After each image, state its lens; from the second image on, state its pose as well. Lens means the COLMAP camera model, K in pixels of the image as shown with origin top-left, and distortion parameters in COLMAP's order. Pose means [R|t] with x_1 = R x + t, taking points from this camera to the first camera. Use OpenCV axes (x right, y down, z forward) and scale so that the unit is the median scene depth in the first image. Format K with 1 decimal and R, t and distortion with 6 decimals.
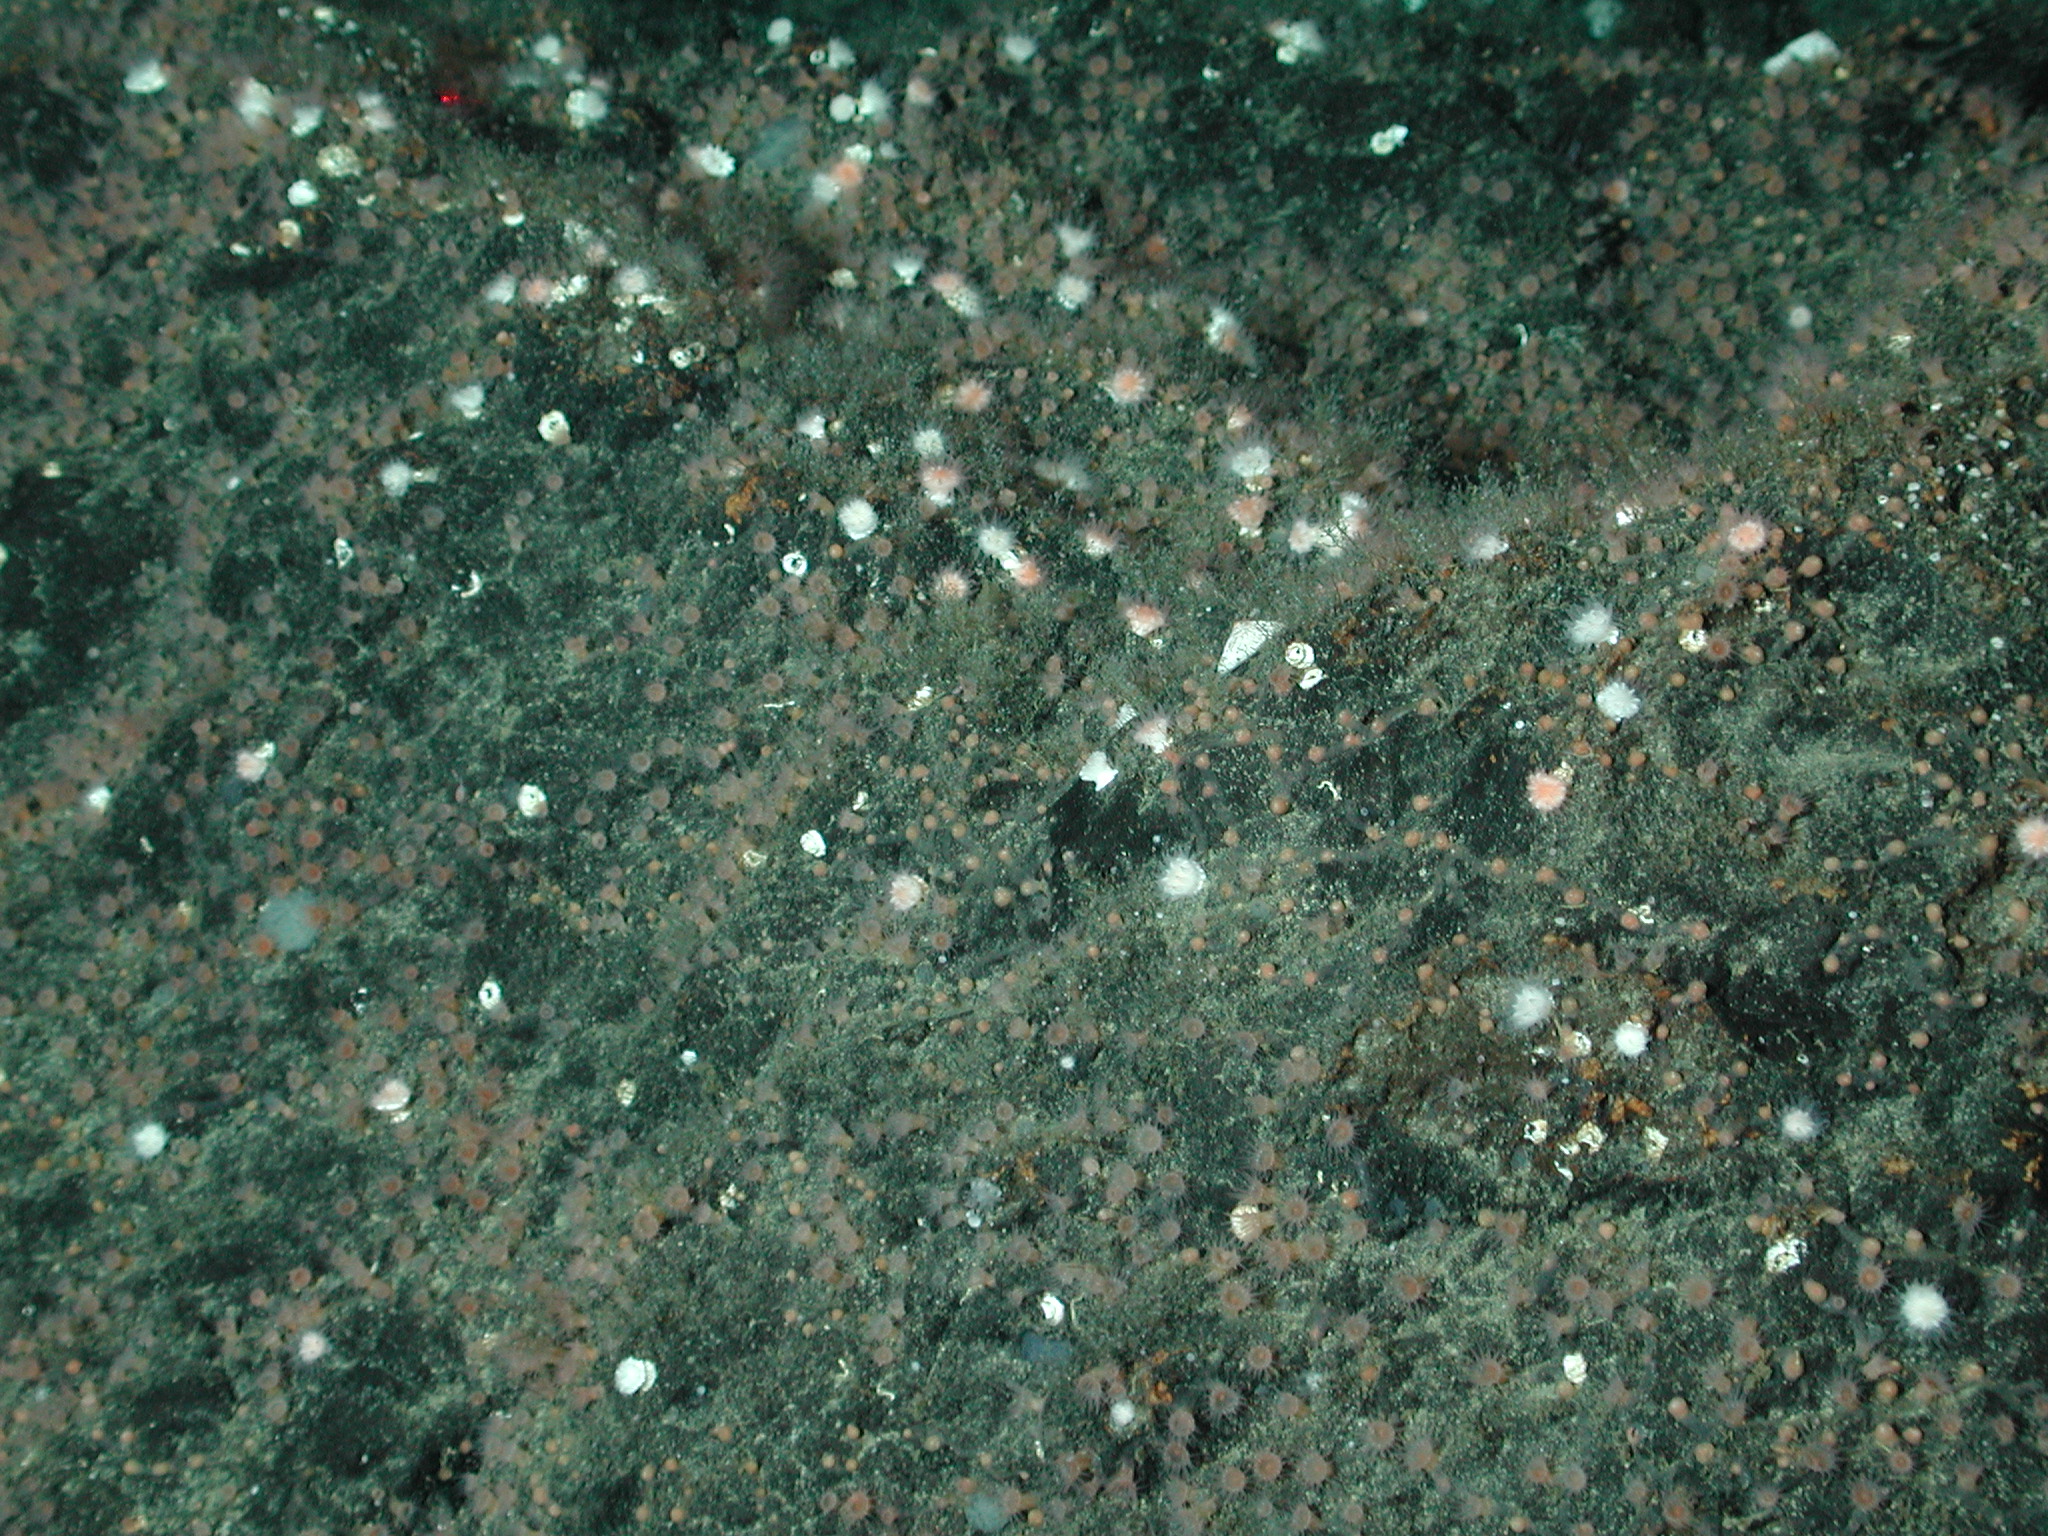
lens RADIAL K [[6398.3, 0, 1041.4], [0, 6398.3, 782.0], [0, 0, 1]] dist [0.848854, 0.291646]
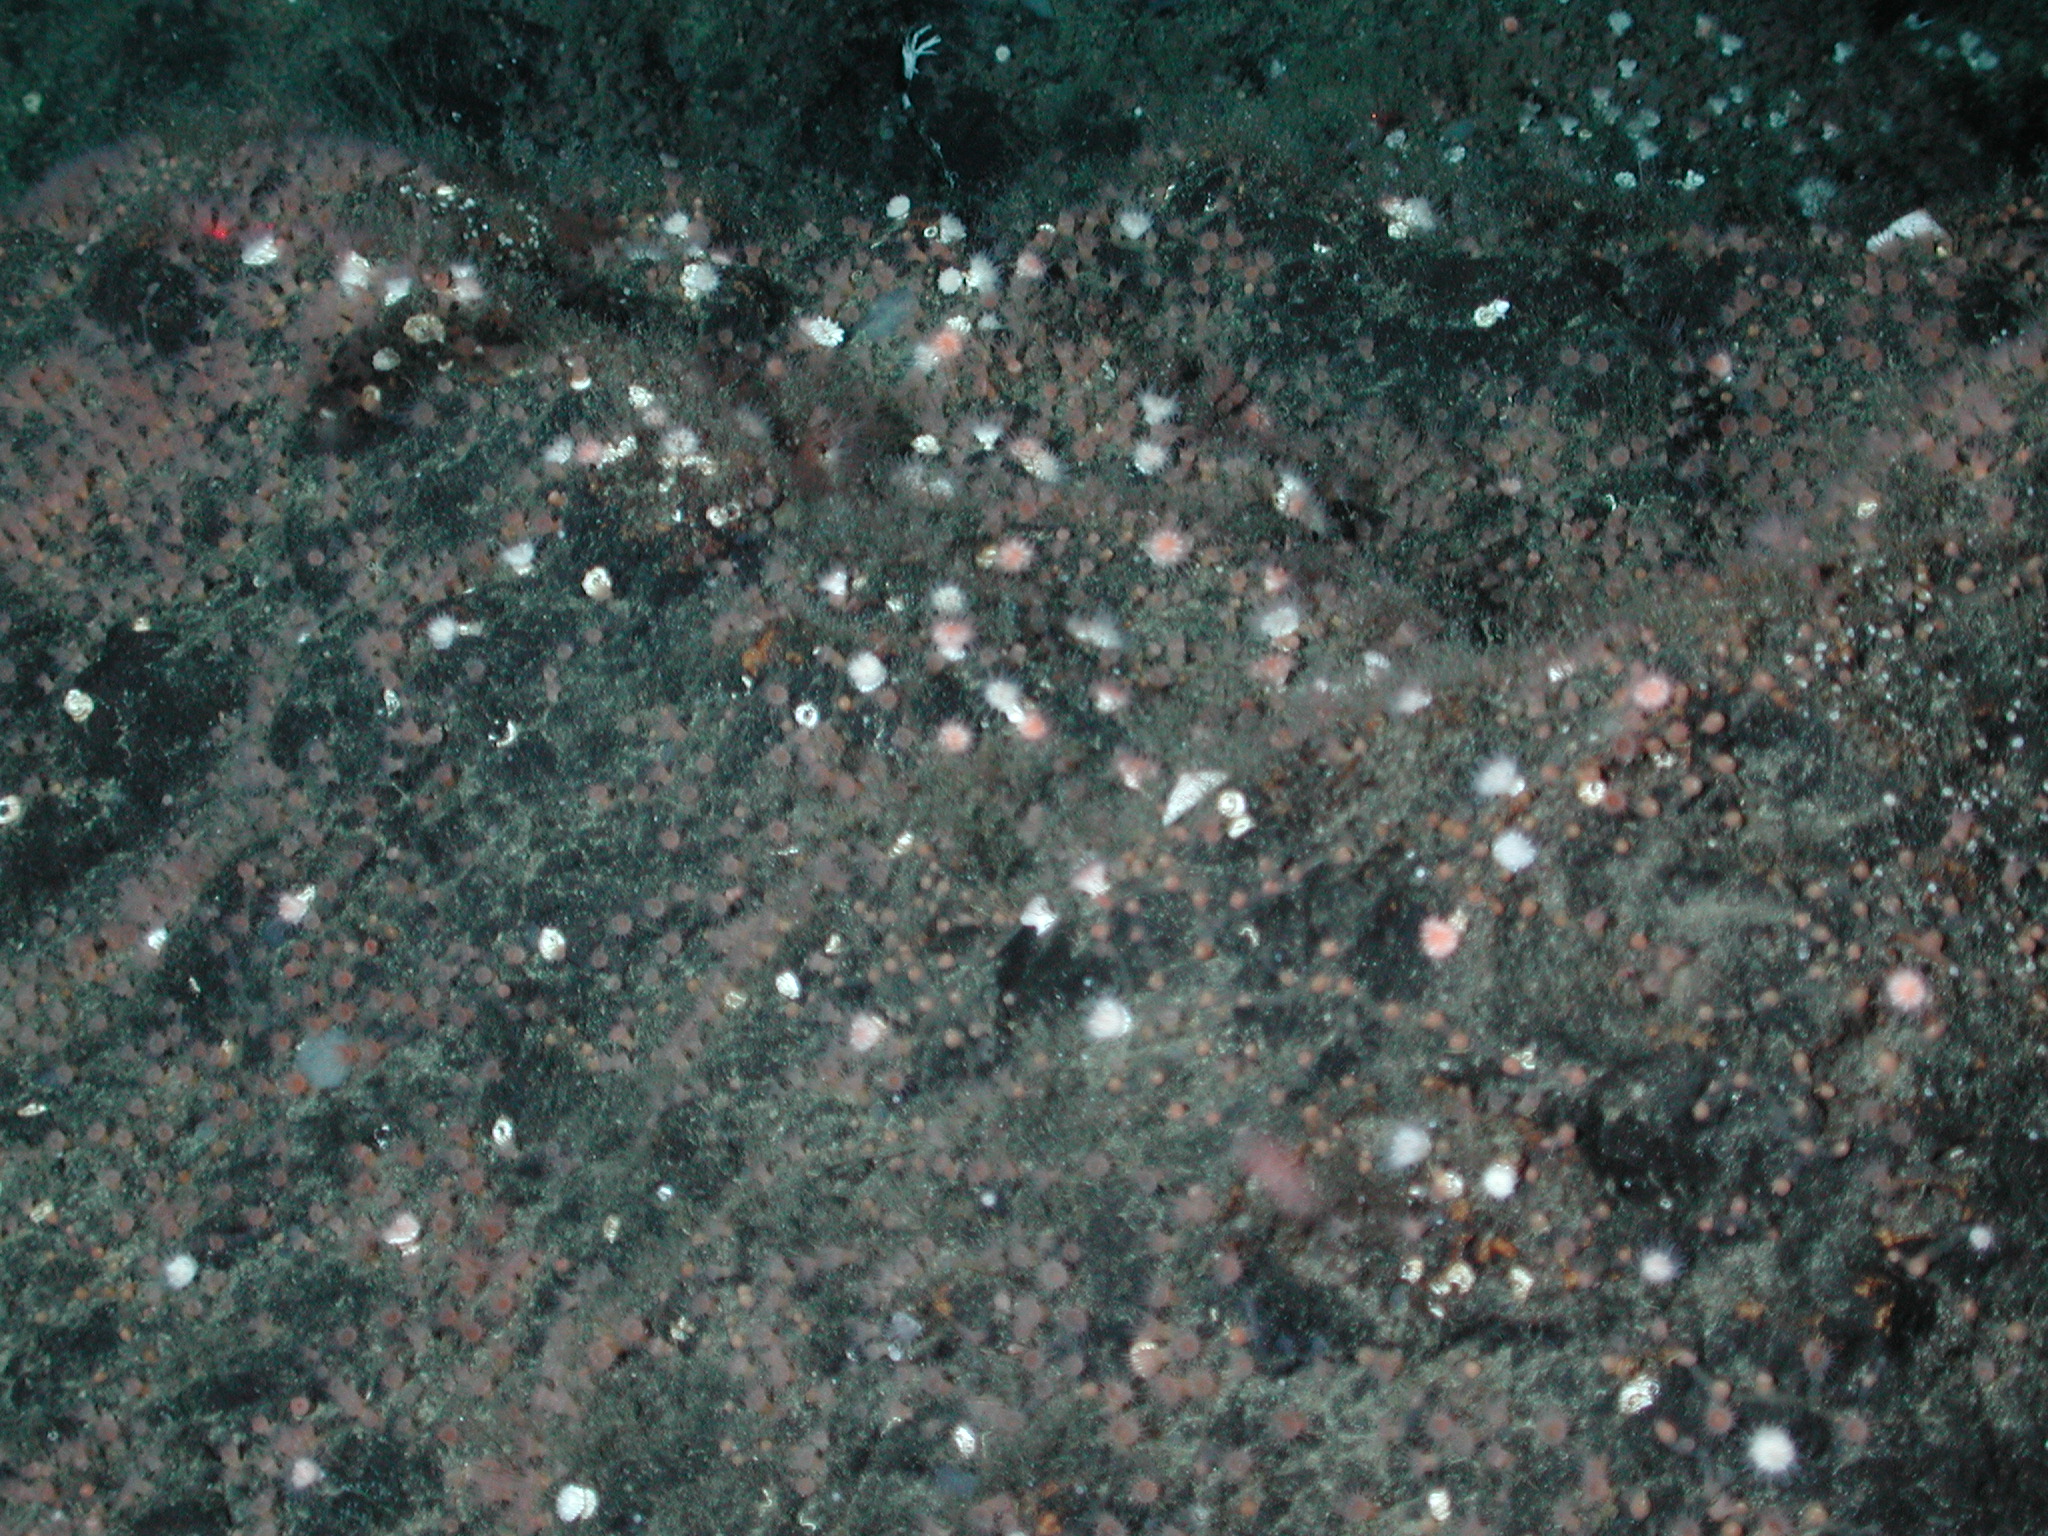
lens RADIAL K [[6398.3, 0, 1041.4], [0, 6398.3, 782.0], [0, 0, 1]] dist [0.848854, 0.291646]
pose [[0.996567, 0.010418, -0.082128, 0.083706], [-0.012864, 0.999488, -0.029300, 0.006247], [0.081780, 0.030256, 0.996191, -0.018411]]
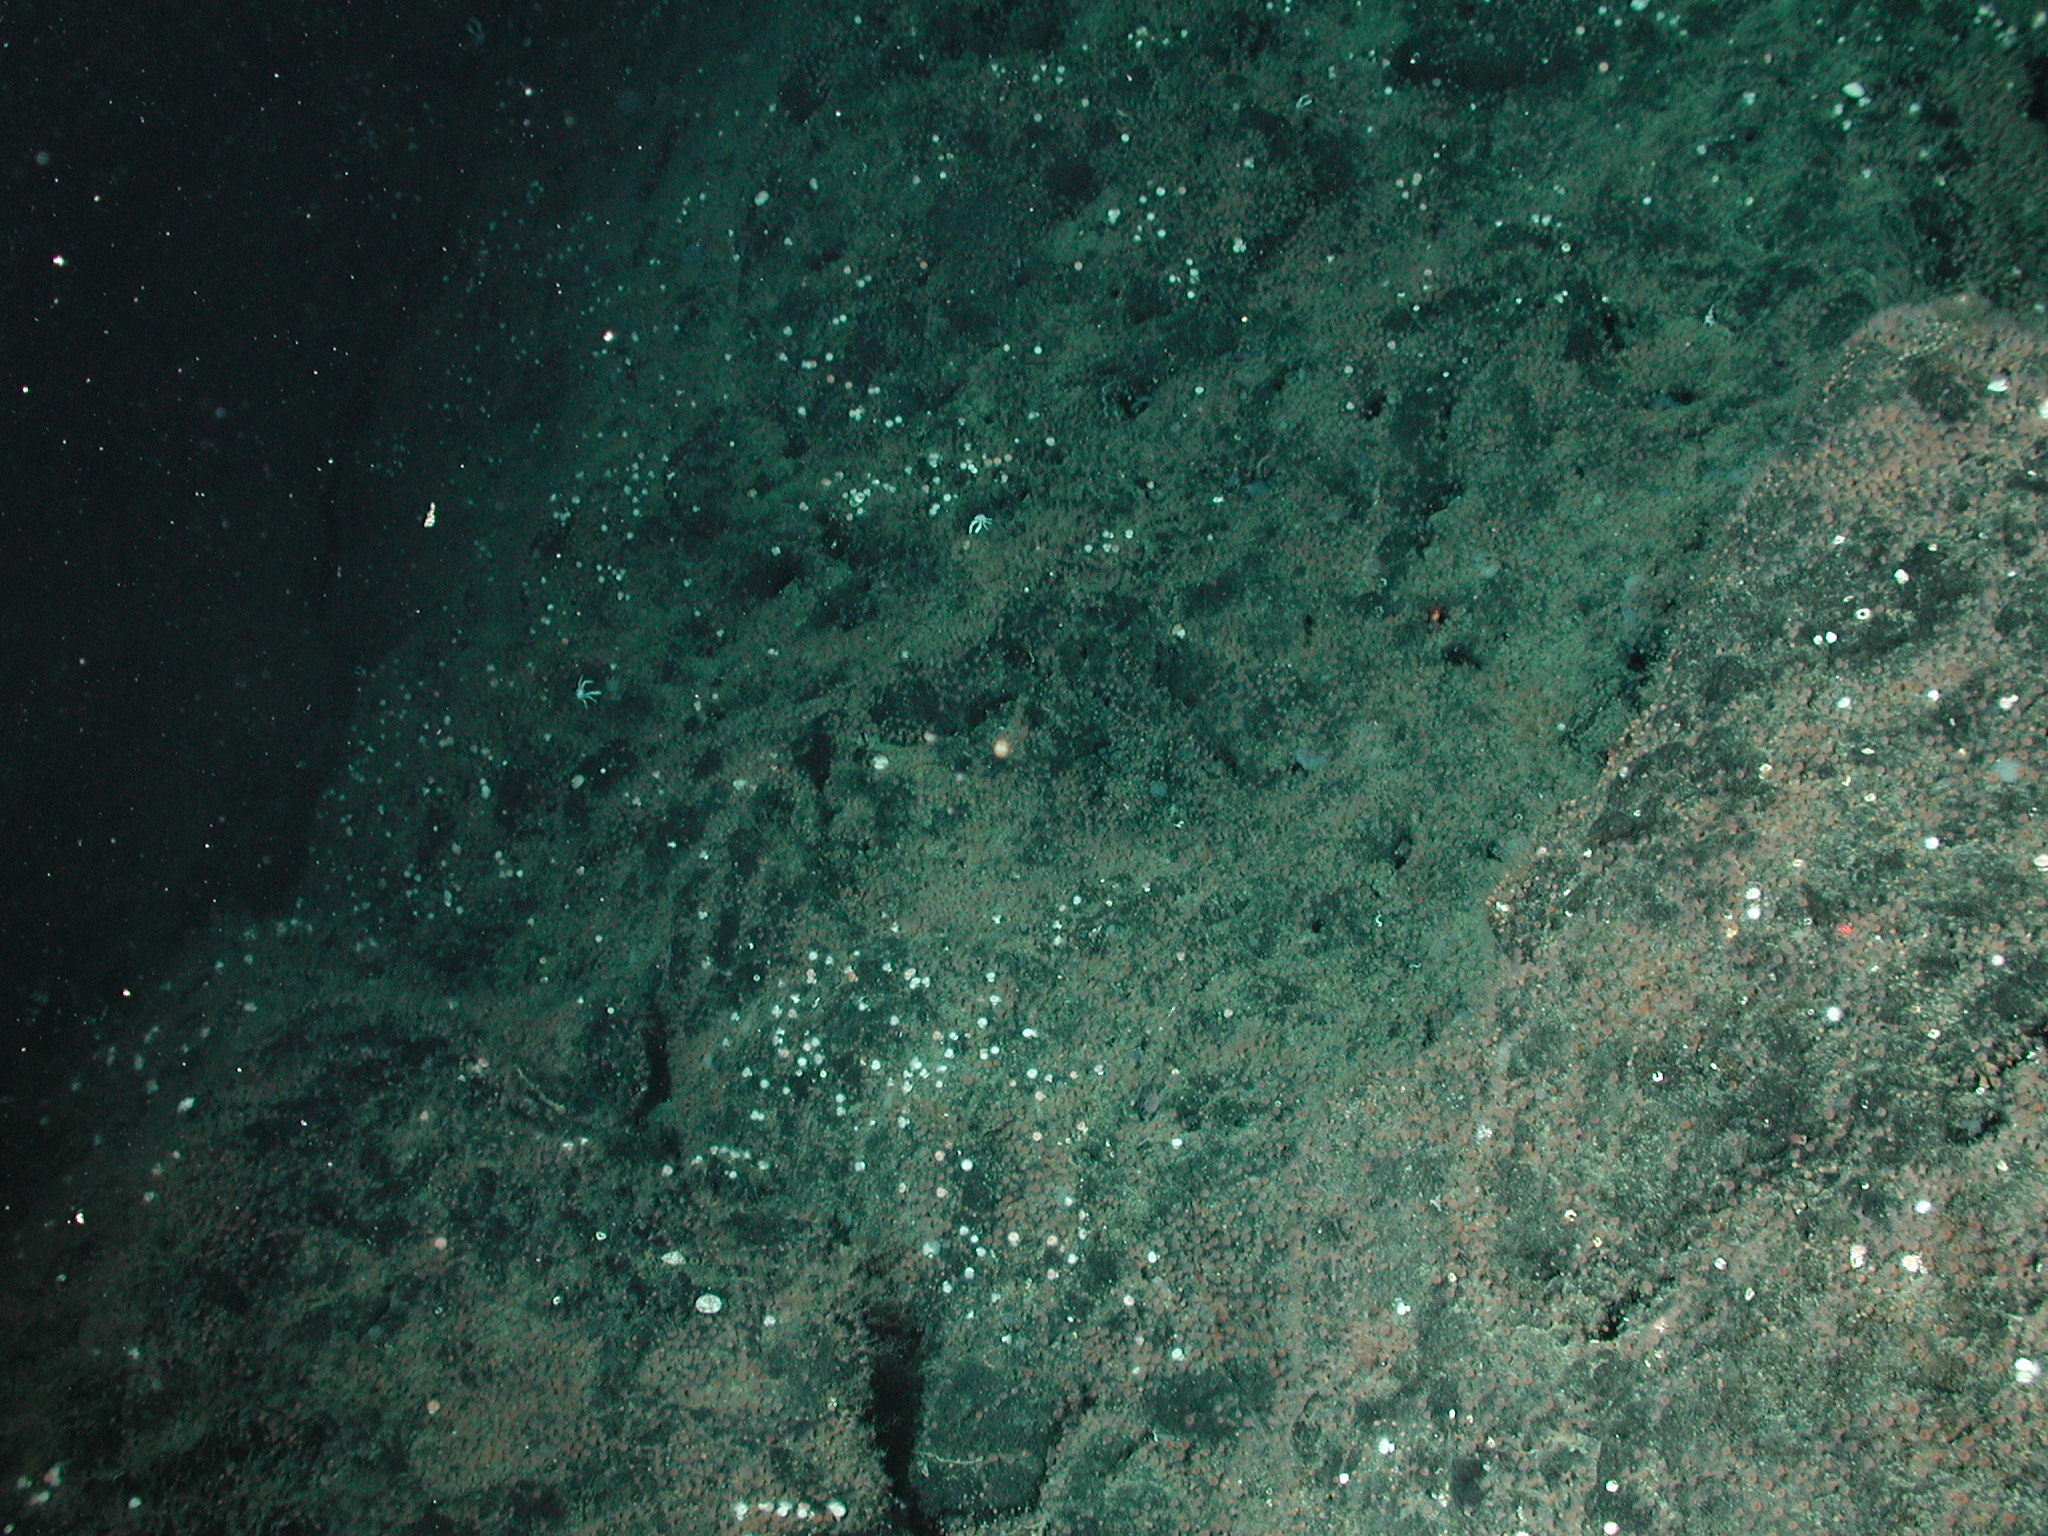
lens RADIAL K [[2278.9, 0, 1024.0], [0, 2278.9, 768.0], [0, 0, 1]] dist [-0.088757, 0.135638]
pose [[0.909325, 0.248497, -0.333731, -0.174786], [-0.181166, 0.958511, 0.220083, -0.102861], [0.374575, -0.139666, 0.916617, 0.071934]]
